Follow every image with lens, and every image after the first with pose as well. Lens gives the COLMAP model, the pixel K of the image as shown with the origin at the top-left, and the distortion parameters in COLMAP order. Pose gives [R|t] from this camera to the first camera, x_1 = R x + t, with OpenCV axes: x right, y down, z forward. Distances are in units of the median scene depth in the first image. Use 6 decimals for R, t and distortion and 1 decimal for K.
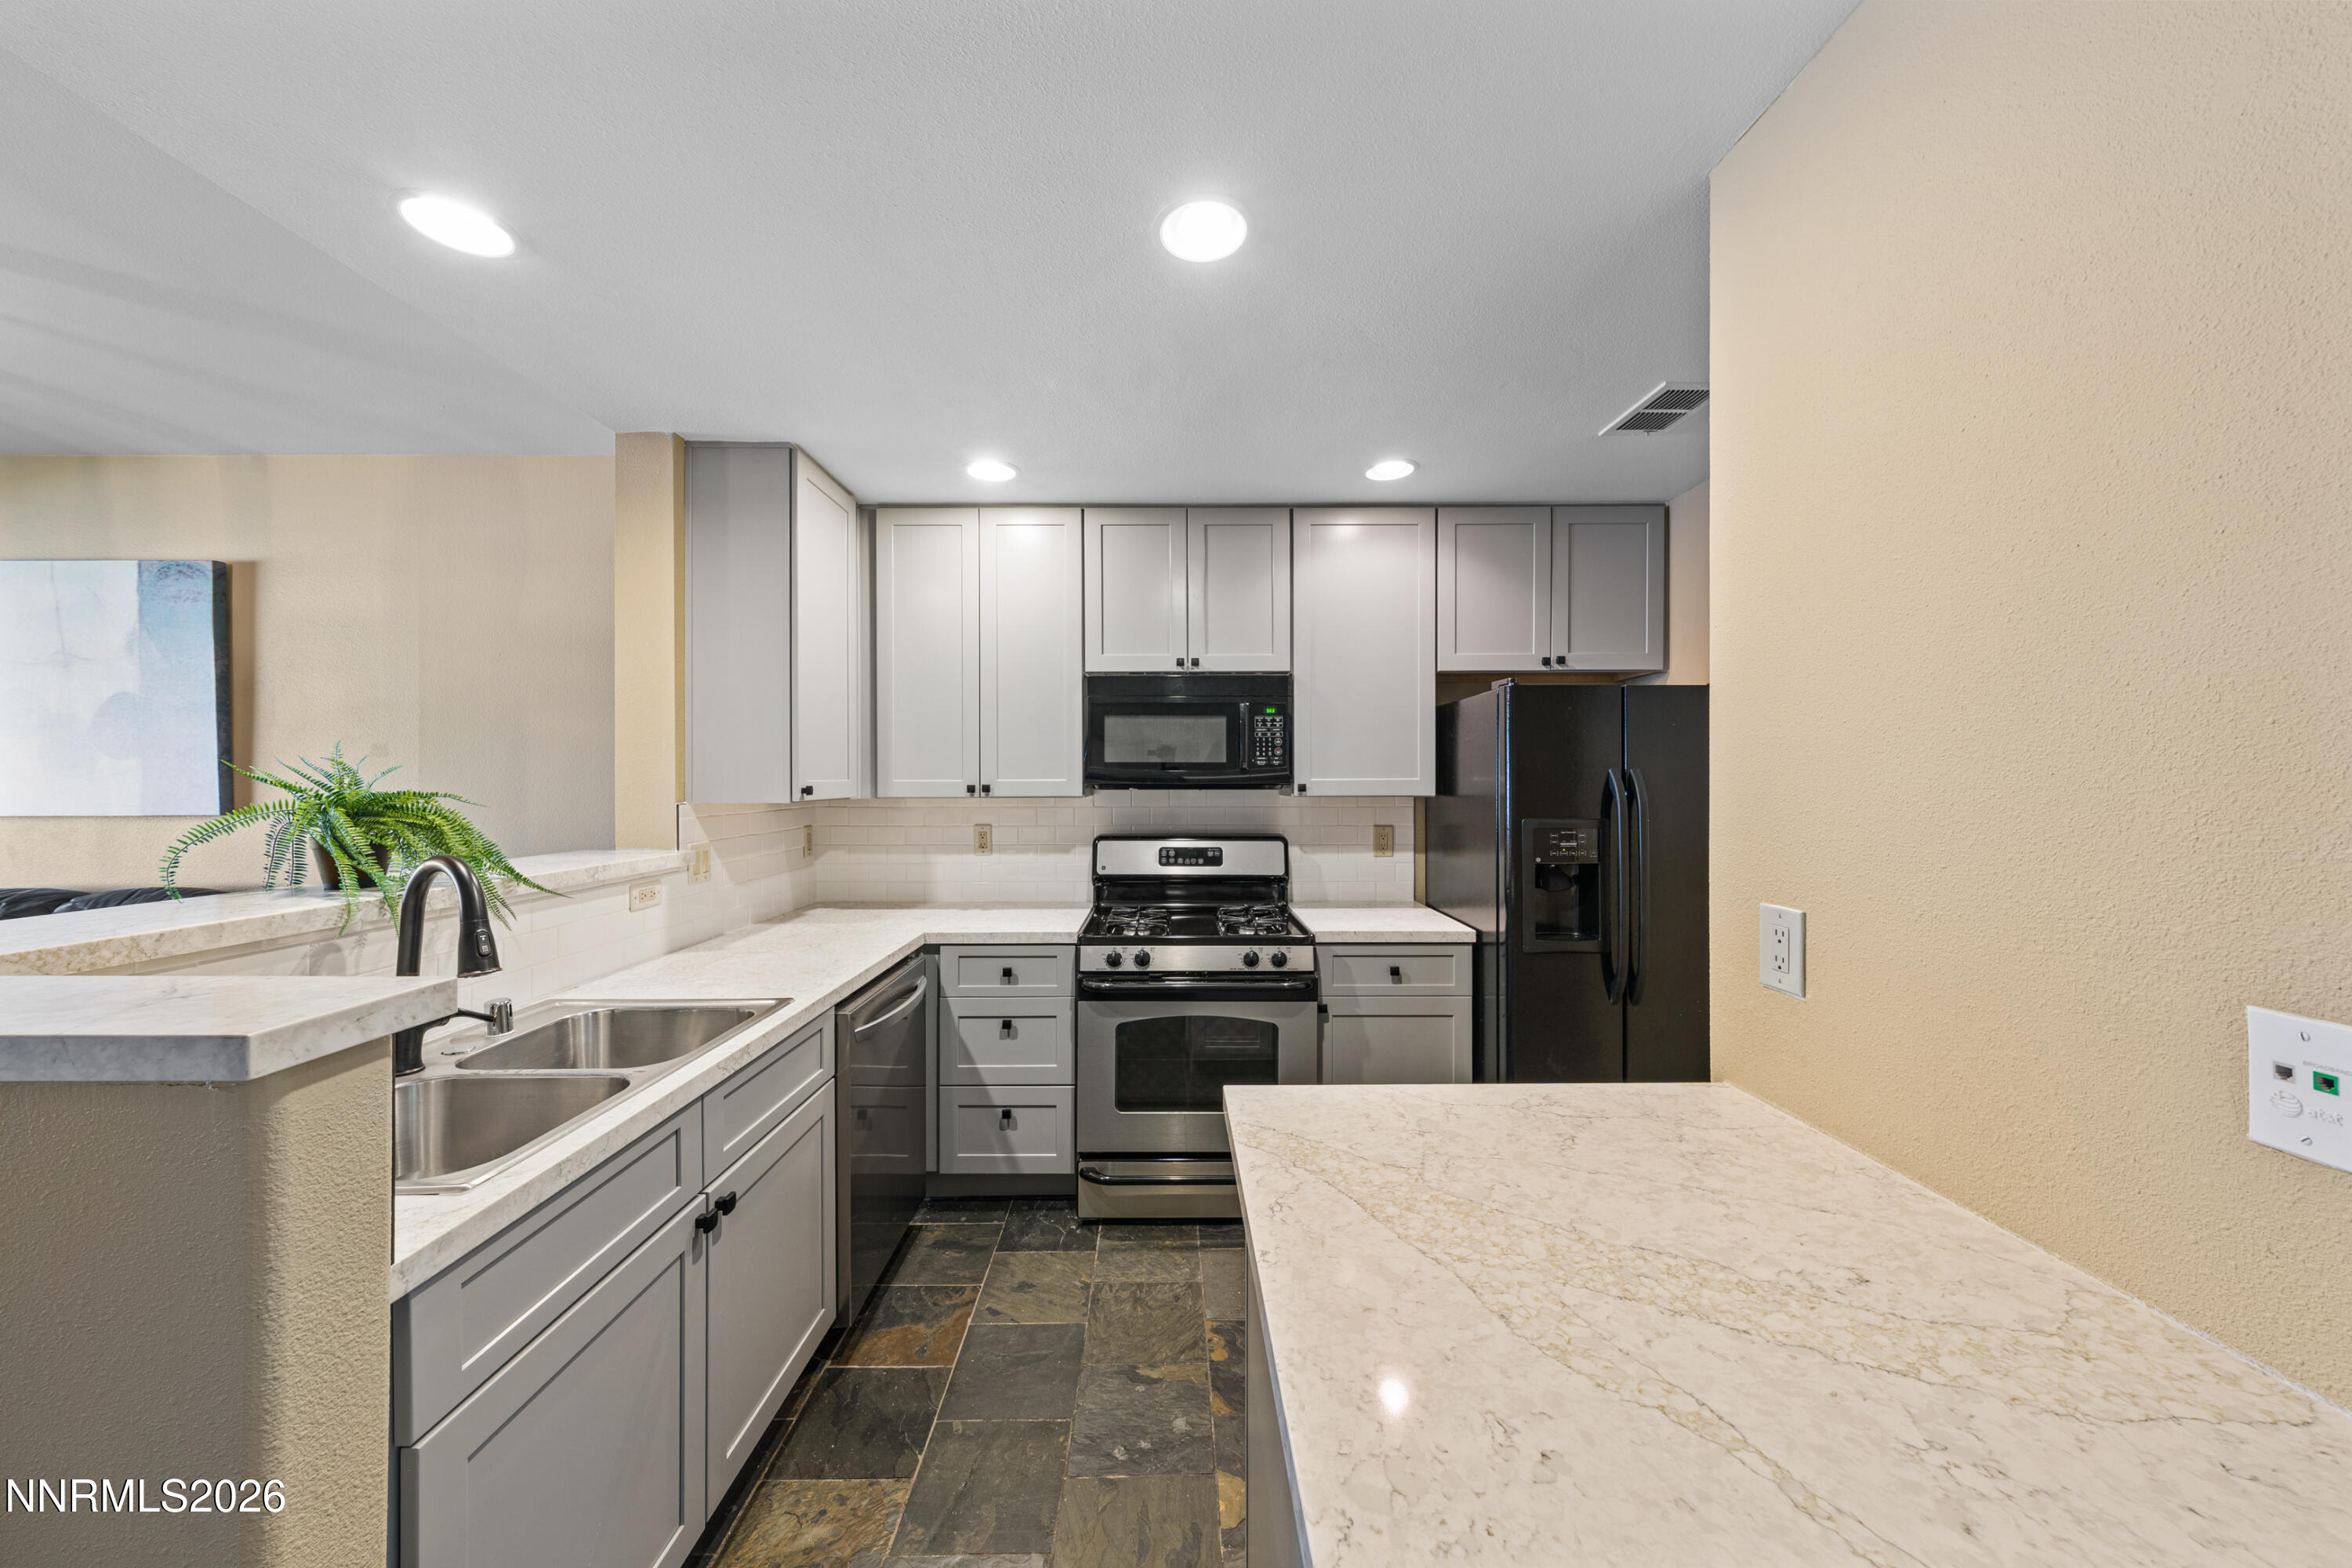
lens RADIAL K [[797.2, 0, 1175.1], [0, 797.2, 777.8], [0, 0, 1]] dist [0.000231, 0.000048]
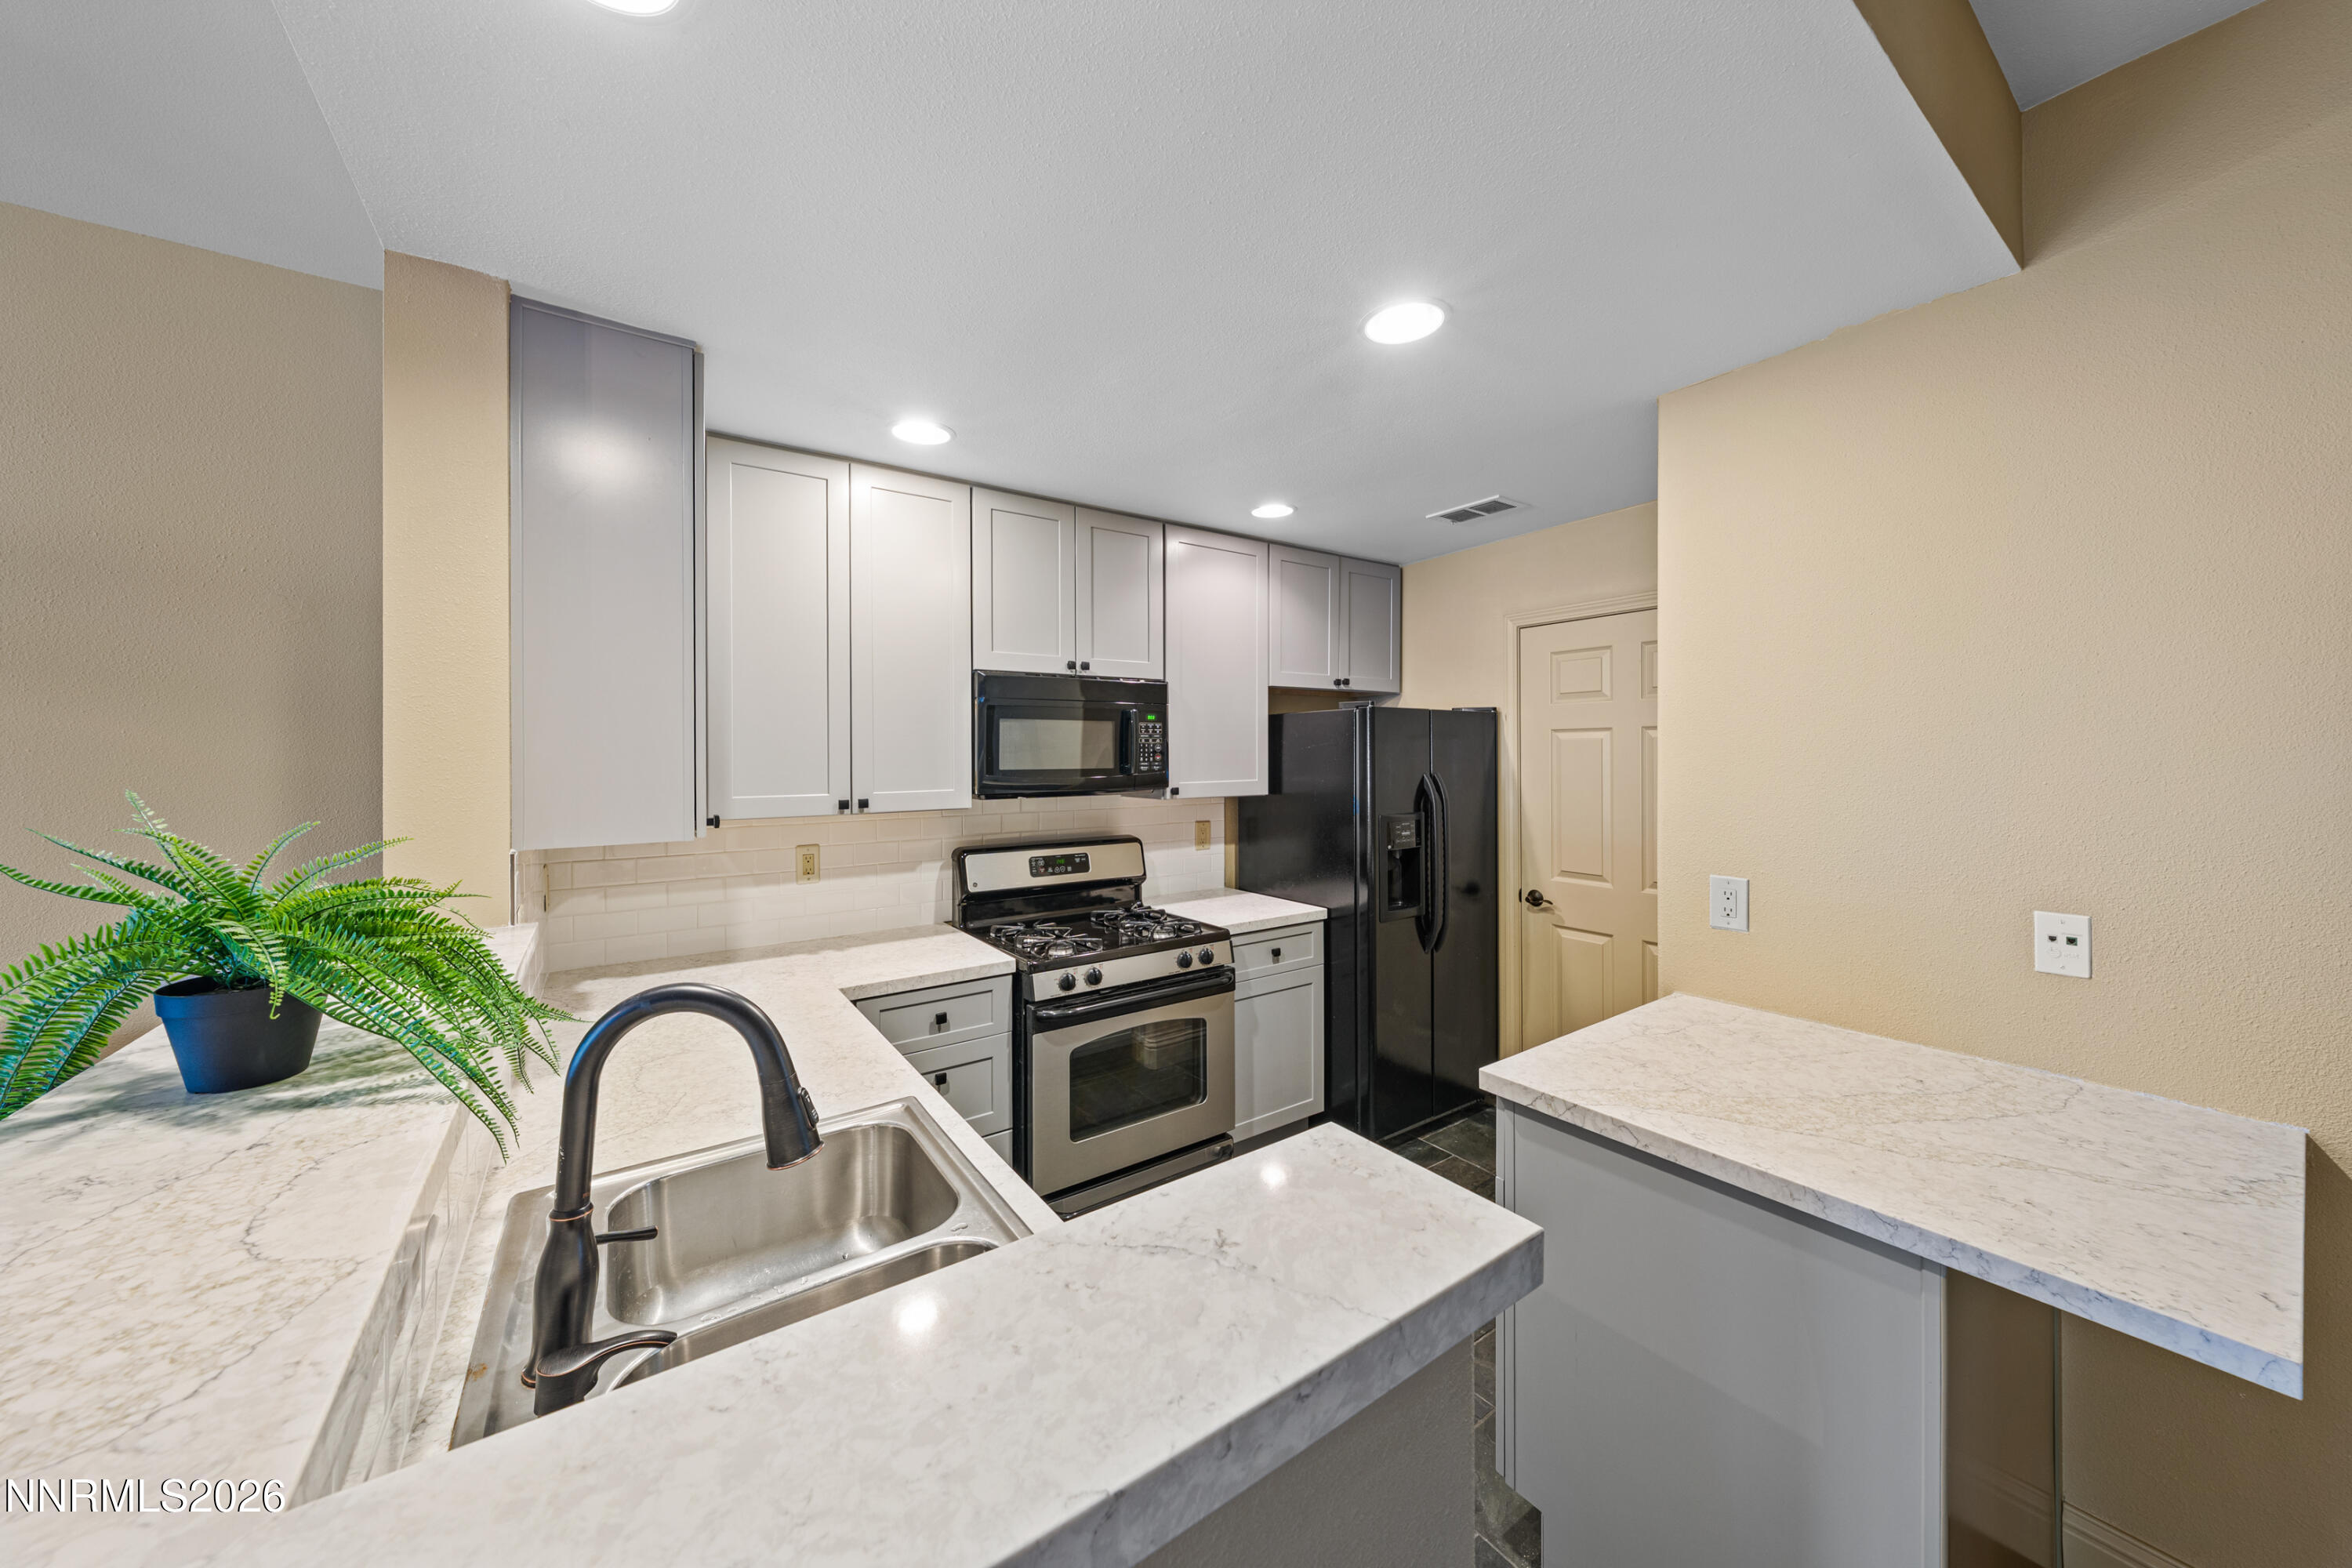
lens RADIAL K [[797.2, 0, 1182.7], [0, 797.2, 762.5], [0, 0, 1]] dist [0.000231, 0.000048]
pose [[0.818500, -0.008721, 0.574441, -0.488762], [0.002821, 0.999934, 0.011160, -0.041911], [-0.574500, -0.007514, 0.818470, 0.142831]]
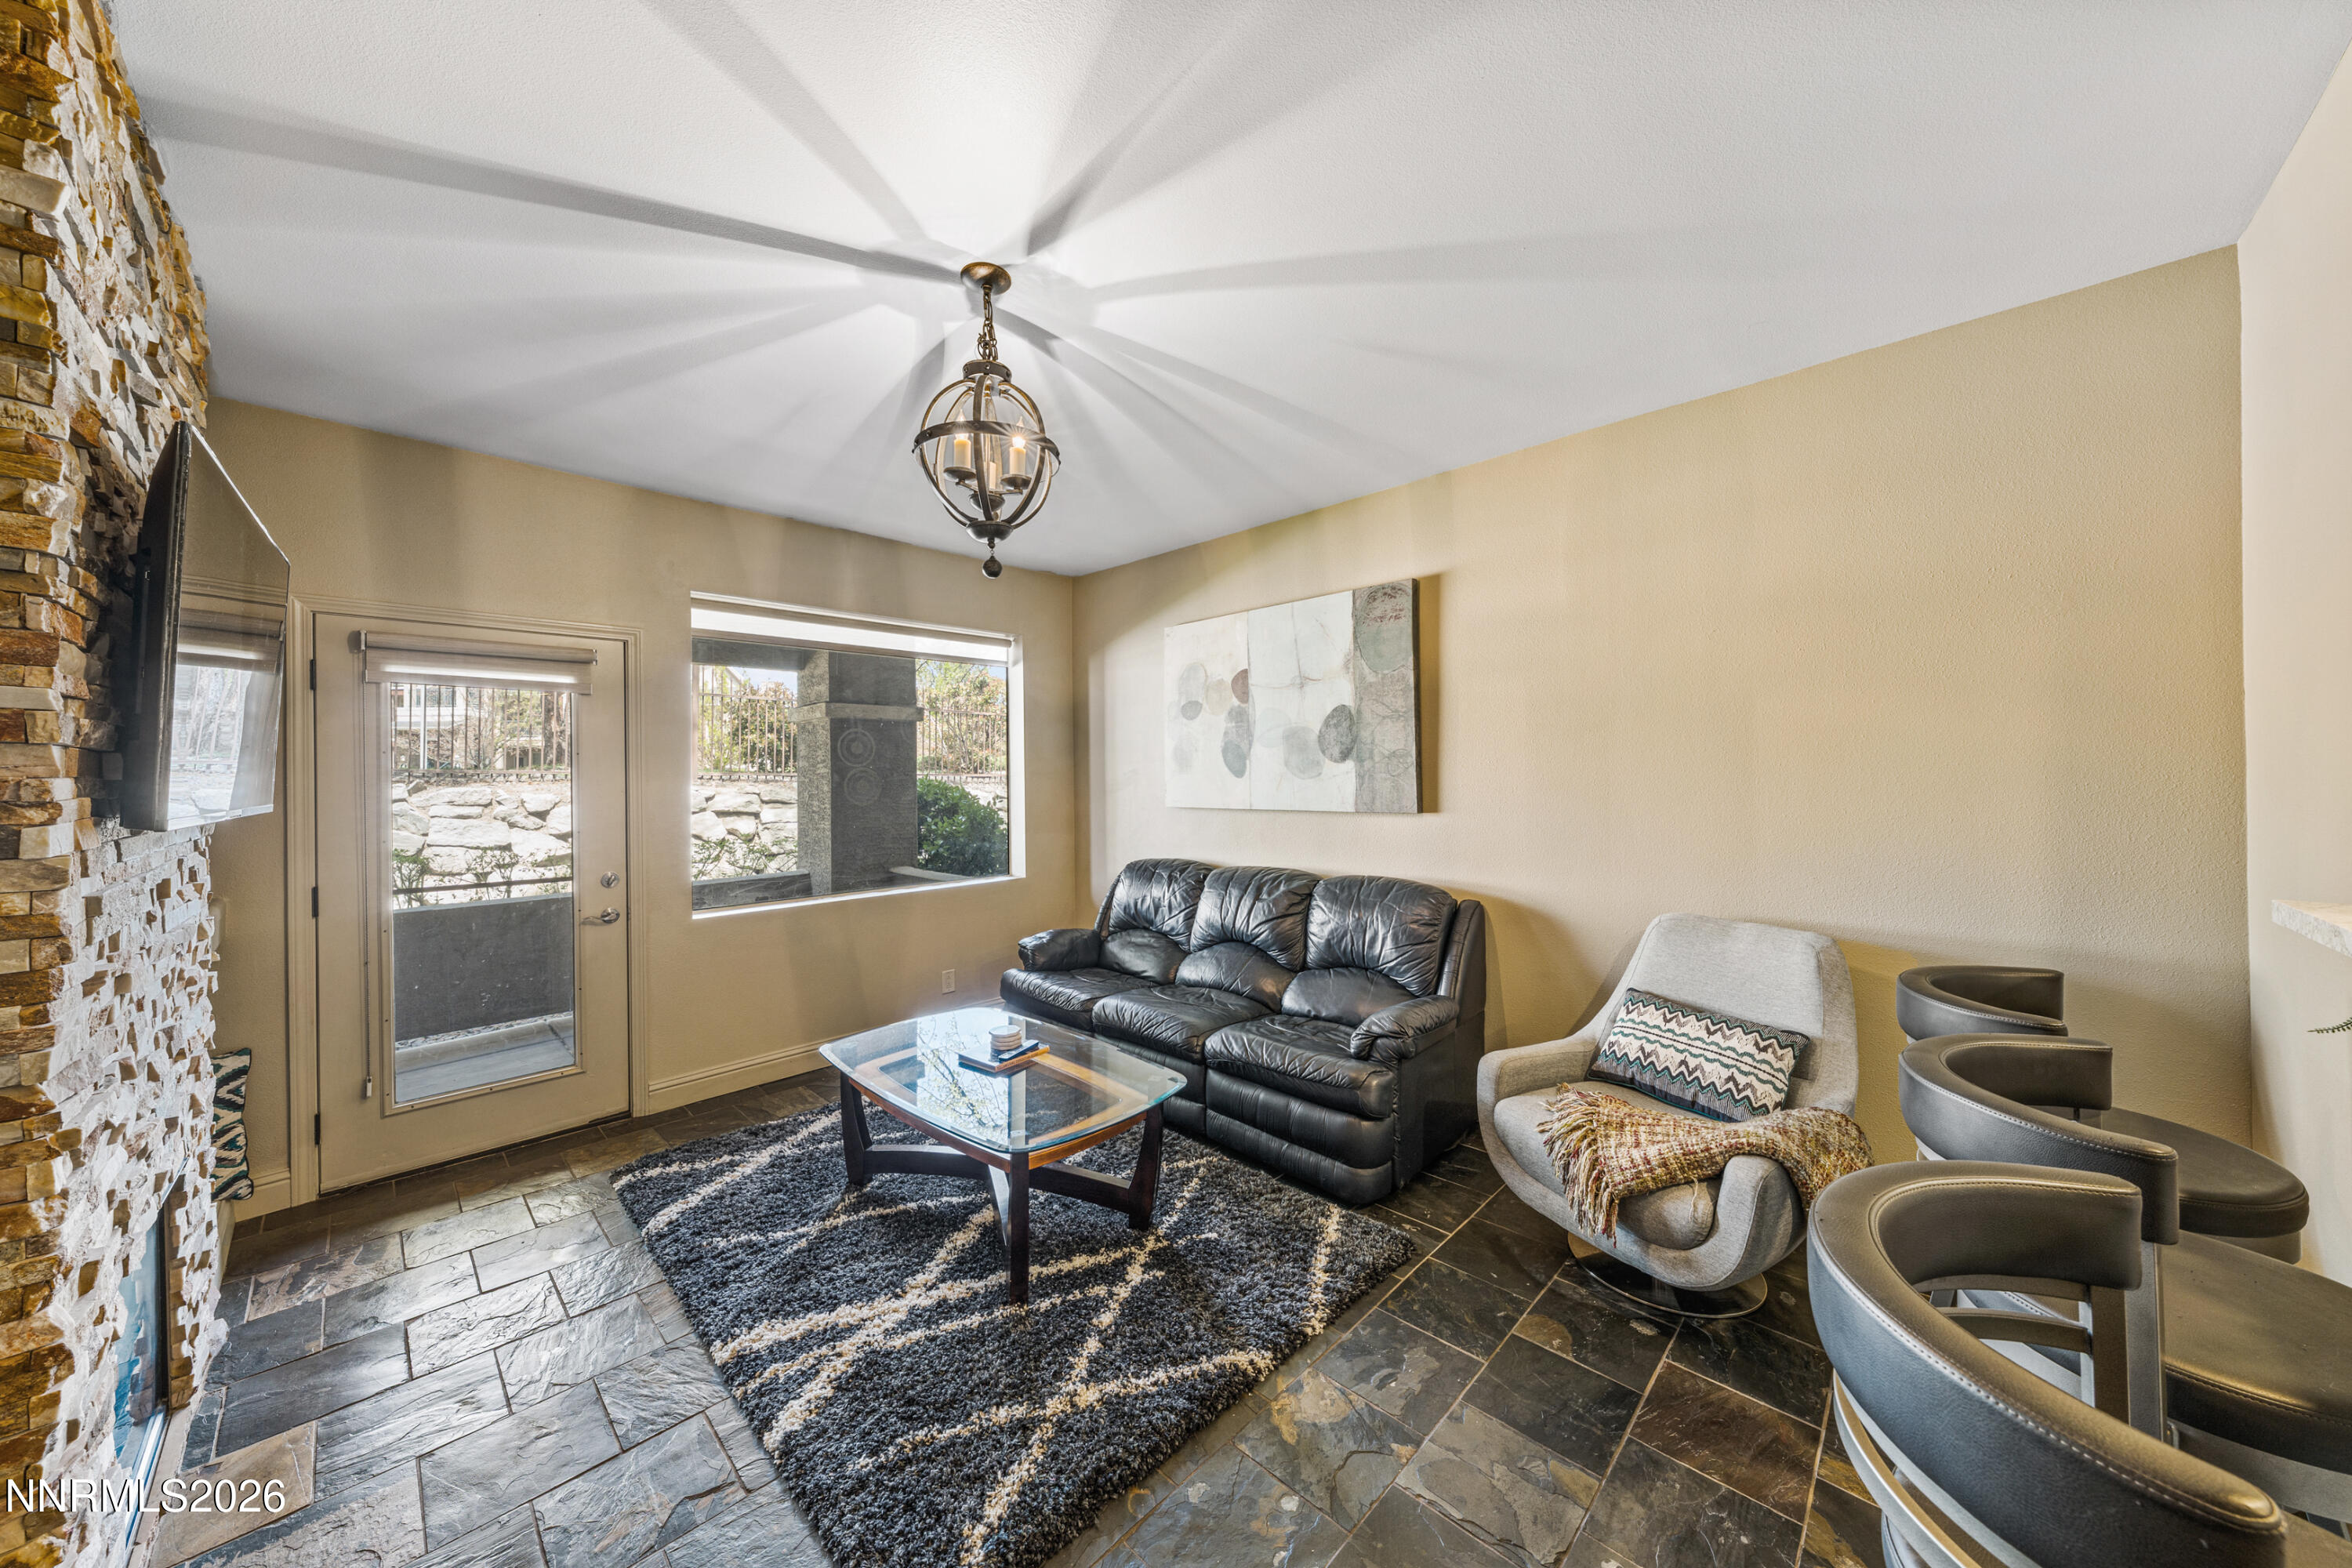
lens RADIAL K [[797.2, 0, 1168.4], [0, 797.2, 772.9], [0, 0, 1]] dist [0.000231, 0.000048]
pose [[0.708322, -0.008305, -0.705840, -0.826477], [0.009279, 0.999954, -0.002454, -0.009771], [0.705828, -0.004811, 0.708367, -0.009805]]
